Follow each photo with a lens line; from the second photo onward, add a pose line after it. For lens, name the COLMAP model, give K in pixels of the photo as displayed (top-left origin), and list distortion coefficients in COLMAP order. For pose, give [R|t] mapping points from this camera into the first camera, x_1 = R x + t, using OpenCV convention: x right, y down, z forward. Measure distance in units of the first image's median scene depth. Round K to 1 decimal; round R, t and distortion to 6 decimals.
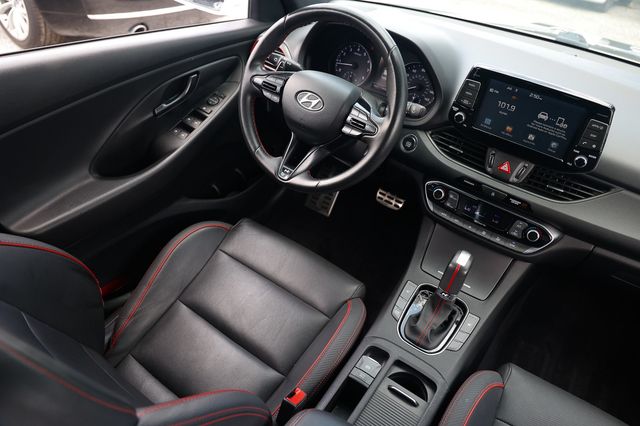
lens RADIAL K [[440.4, 0, 320.0], [0, 440.4, 213.0], [0, 0, 1]] dist [-0.105524, 0.085689]
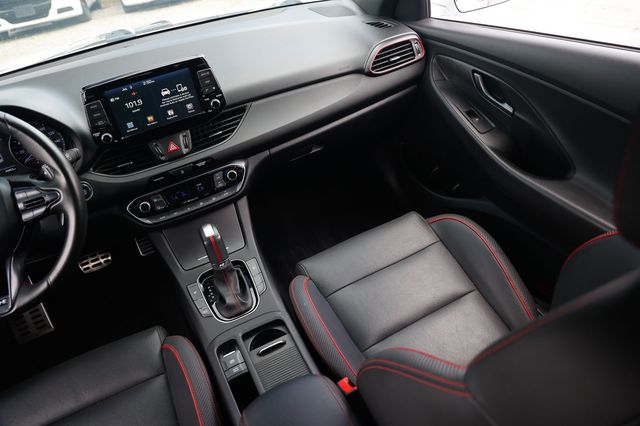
lens RADIAL K [[440.4, 0, 320.0], [0, 440.4, 213.0], [0, 0, 1]] dist [-0.105524, 0.085689]
pose [[0.463131, -0.653531, 0.598671, -0.173115], [0.675829, 0.697406, 0.238494, 0.001457], [-0.573380, 0.294145, 0.764666, -0.017111]]
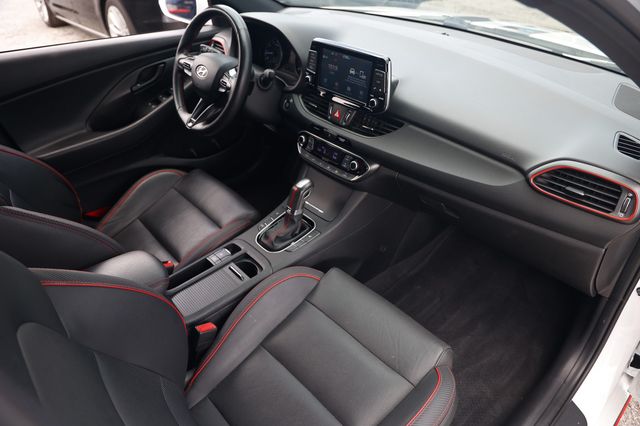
lens RADIAL K [[440.4, 0, 320.0], [0, 440.4, 213.0], [0, 0, 1]] dist [-0.105524, 0.085689]
pose [[0.967214, 0.042671, -0.250354, 0.719721], [-0.057776, 0.996906, -0.053293, 0.263794], [0.247305, 0.066010, 0.966686, -0.268715]]
